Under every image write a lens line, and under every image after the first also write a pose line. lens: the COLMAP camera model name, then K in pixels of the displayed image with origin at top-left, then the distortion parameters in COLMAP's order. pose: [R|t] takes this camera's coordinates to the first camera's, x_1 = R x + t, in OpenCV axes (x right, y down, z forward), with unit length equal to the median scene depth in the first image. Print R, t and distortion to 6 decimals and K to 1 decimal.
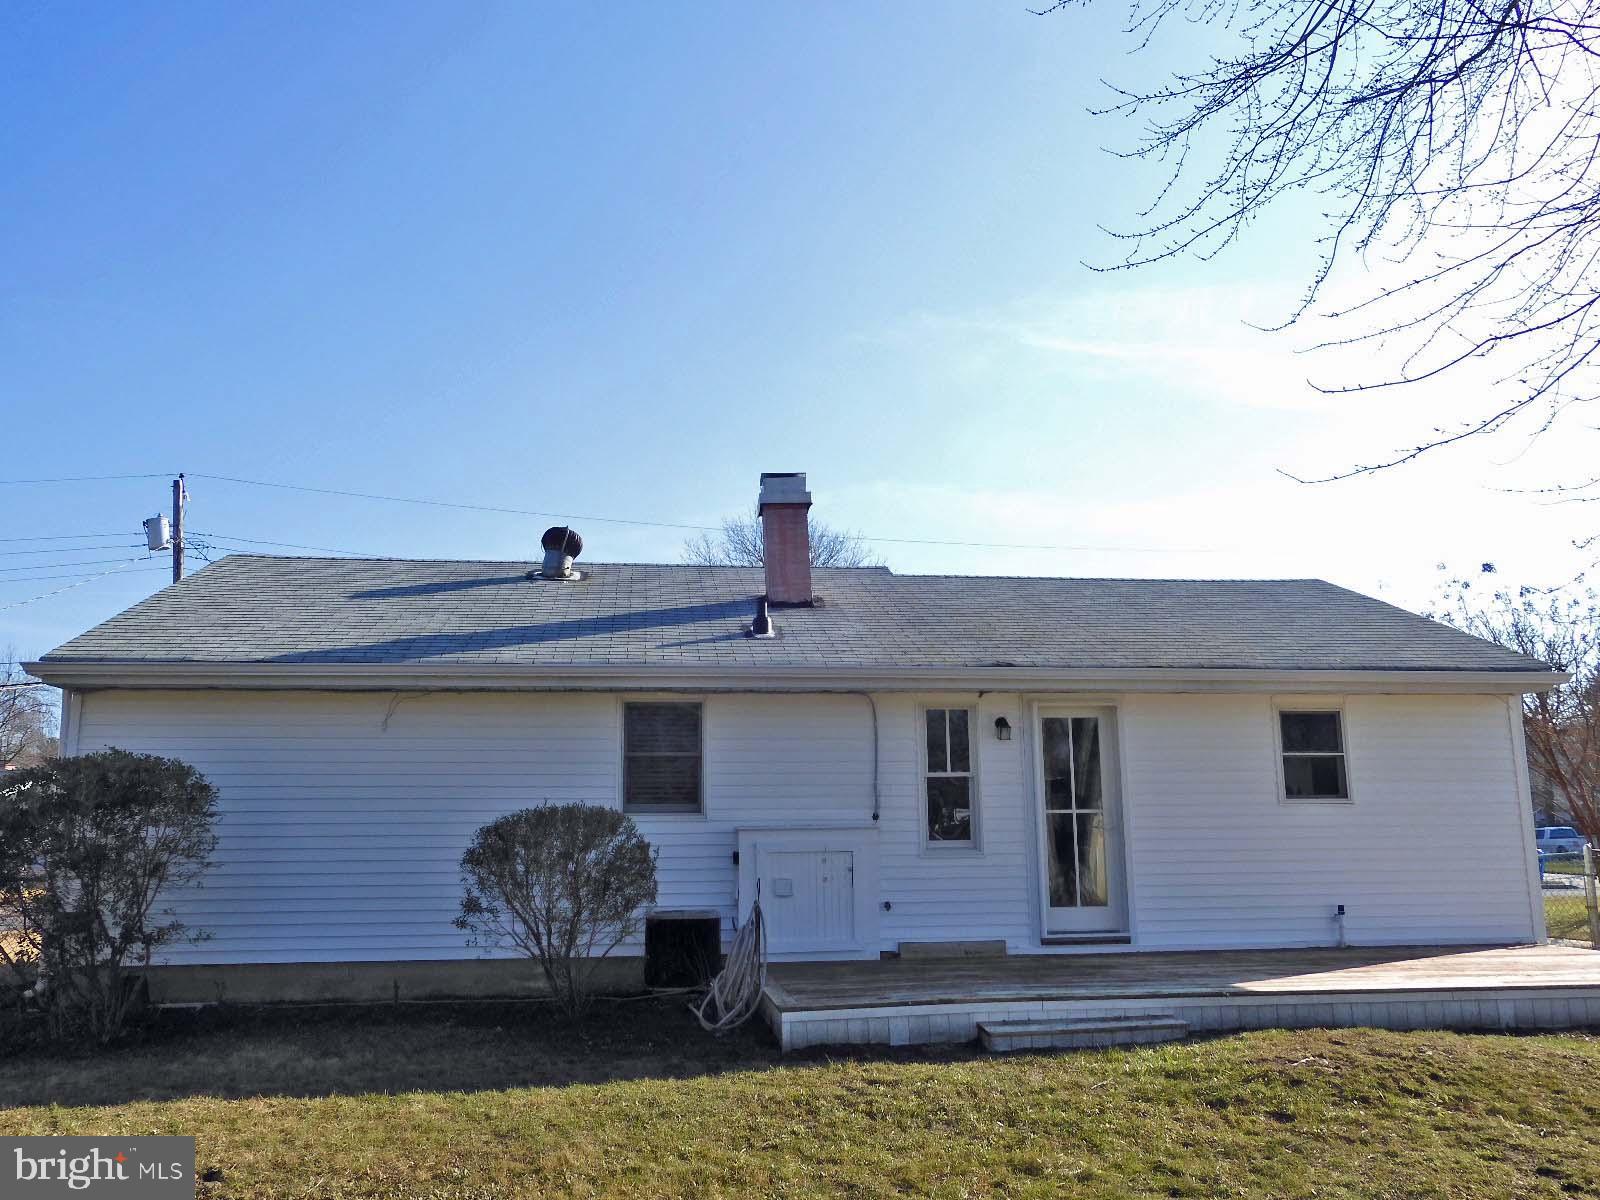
lens RADIAL K [[1265.5, 0, 800.0], [0, 1265.5, 600.0], [0, 0, 1]] dist [-0.003843, -0.002273]
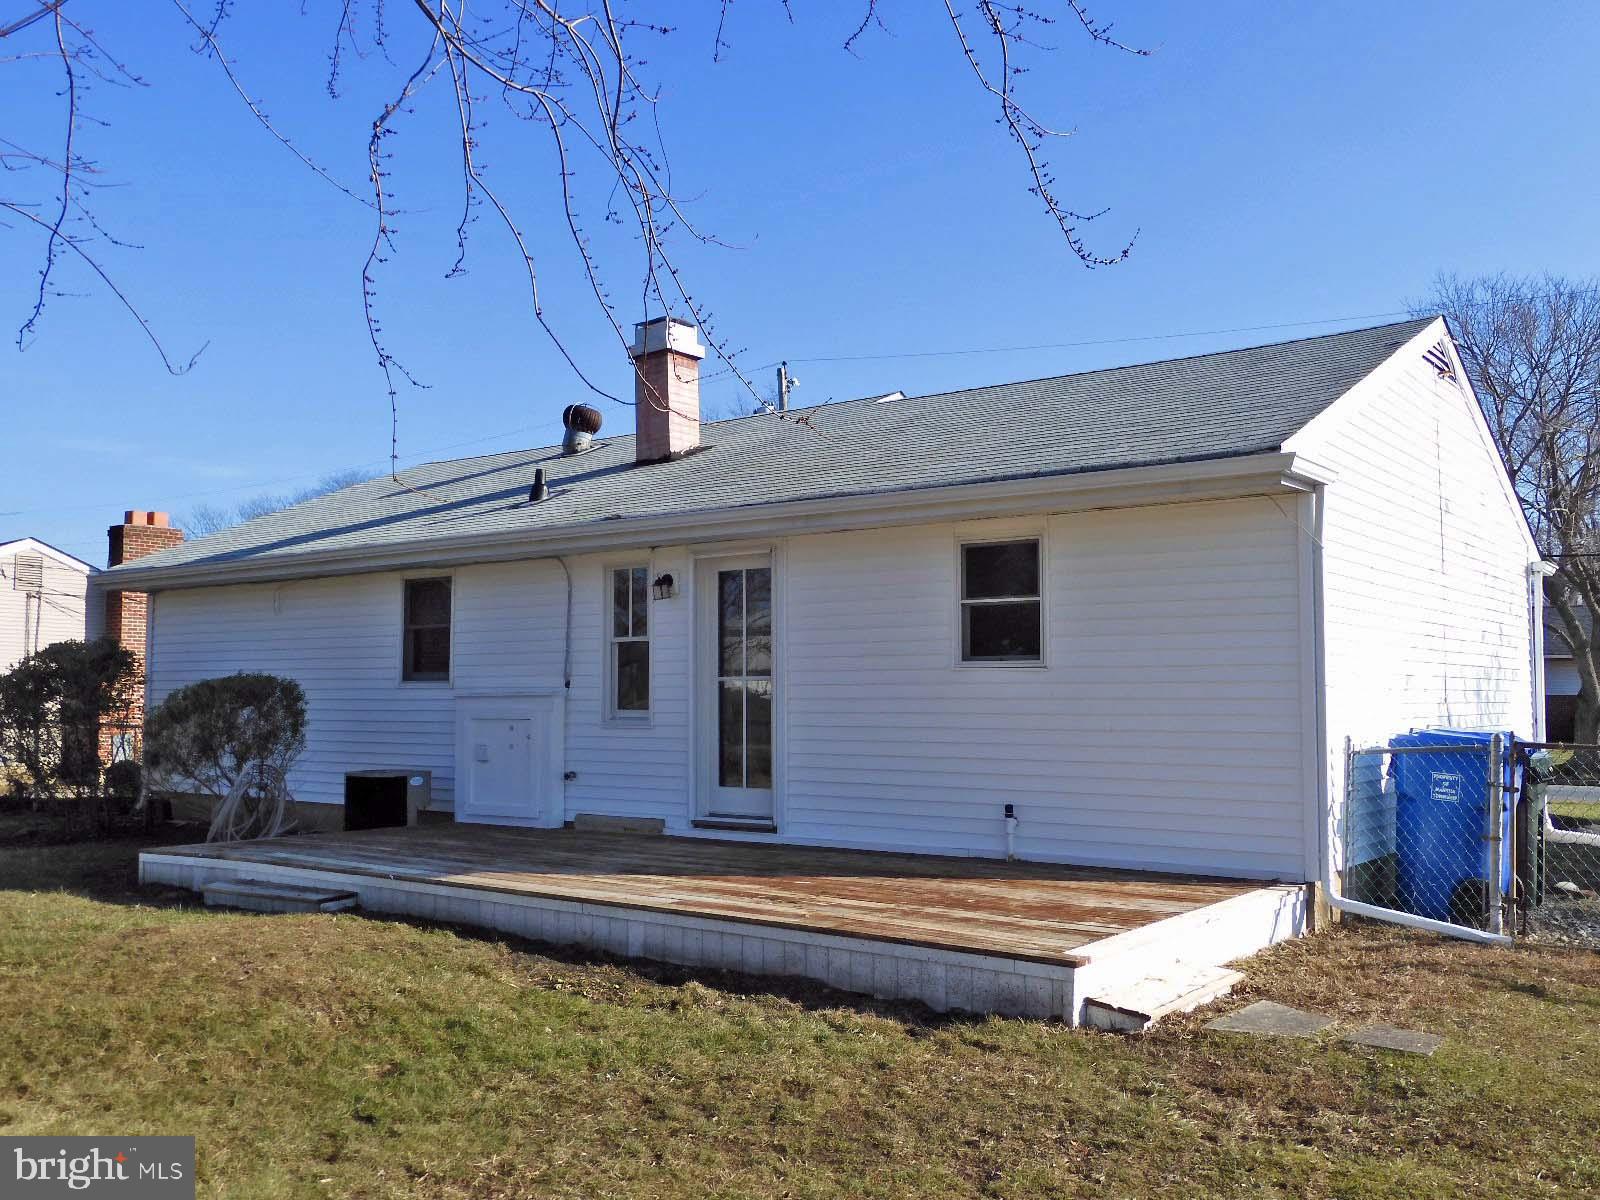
lens RADIAL K [[1379.4, 0, 800.0], [0, 1379.4, 600.0], [0, 0, 1]] dist [-0.070419, -0.002838]
pose [[0.739412, -0.039320, -0.672104, 0.879569], [0.118601, 0.990288, 0.072544, 0.051692], [0.662724, -0.133352, 0.736895, 0.348332]]
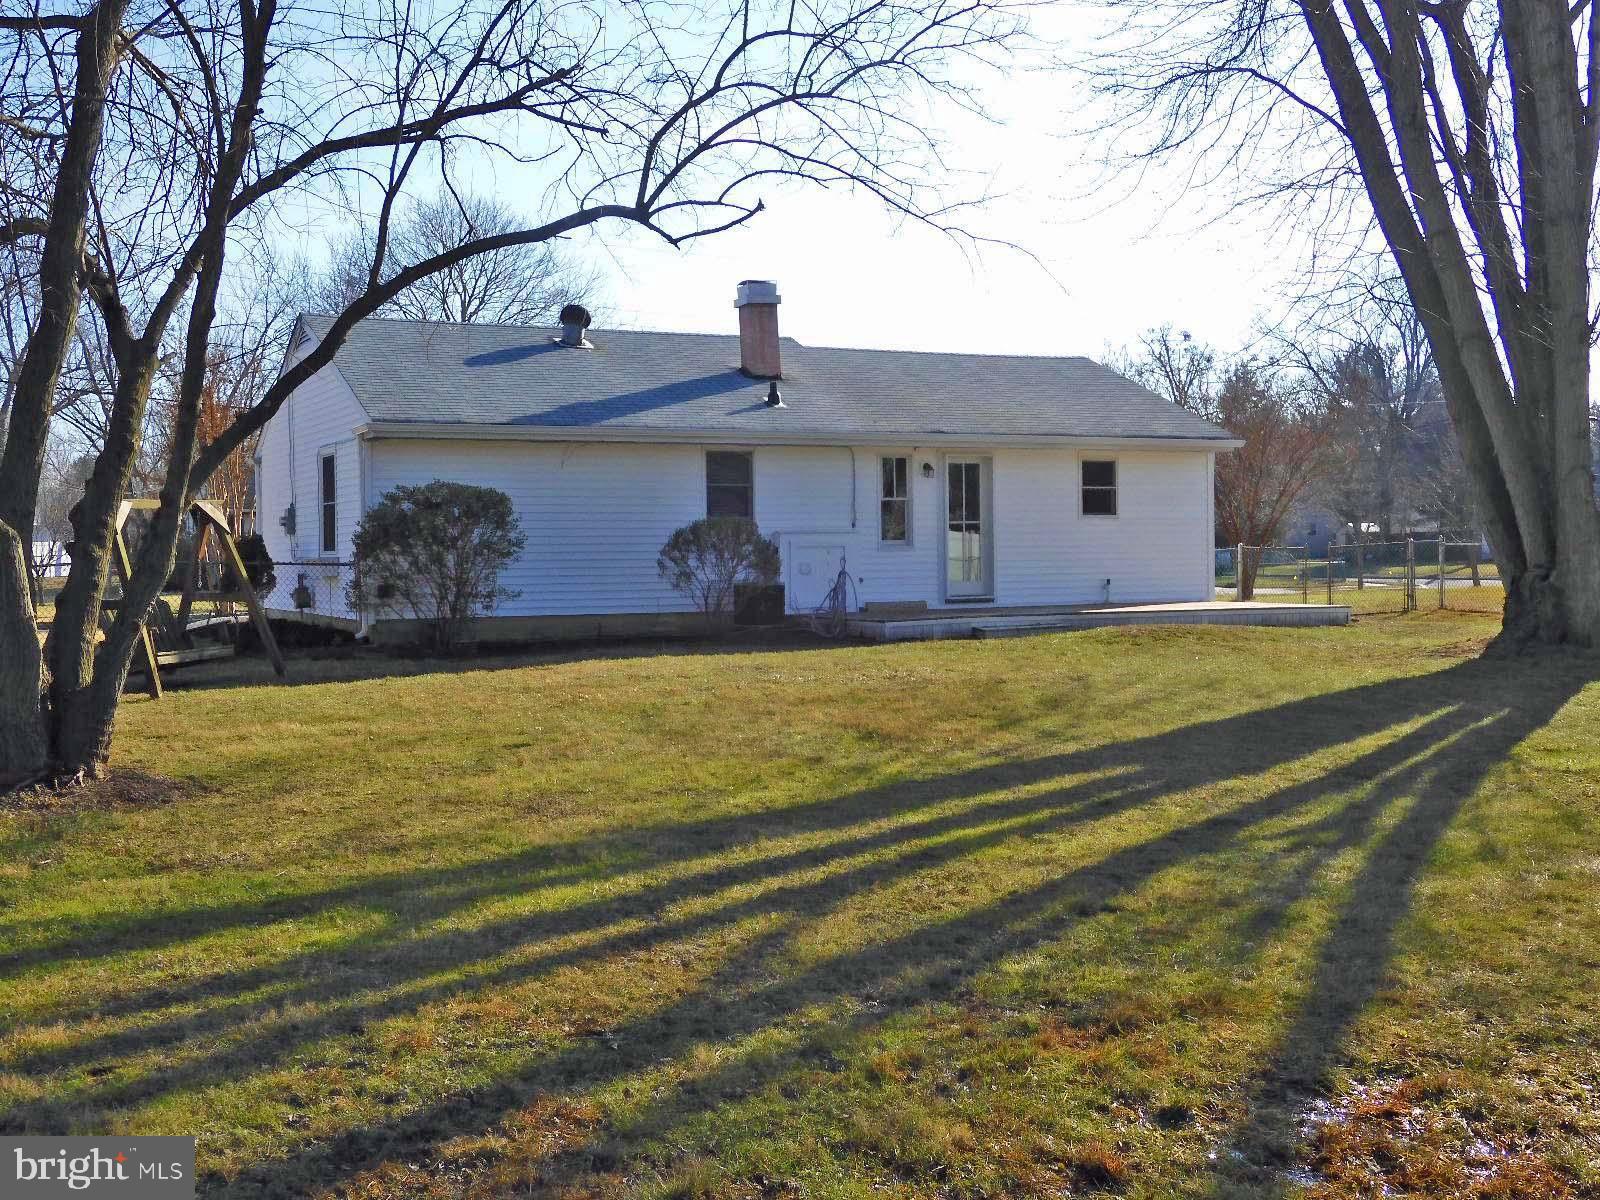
lens RADIAL K [[1746.8, 0, 800.0], [0, 1746.8, 600.0], [0, 0, 1]] dist [0.011361, 0.004585]
pose [[0.949100, -0.011412, 0.314767, -0.681360], [-0.052442, 0.979669, 0.193645, -0.154454], [-0.310578, -0.200295, 0.929206, -1.013492]]
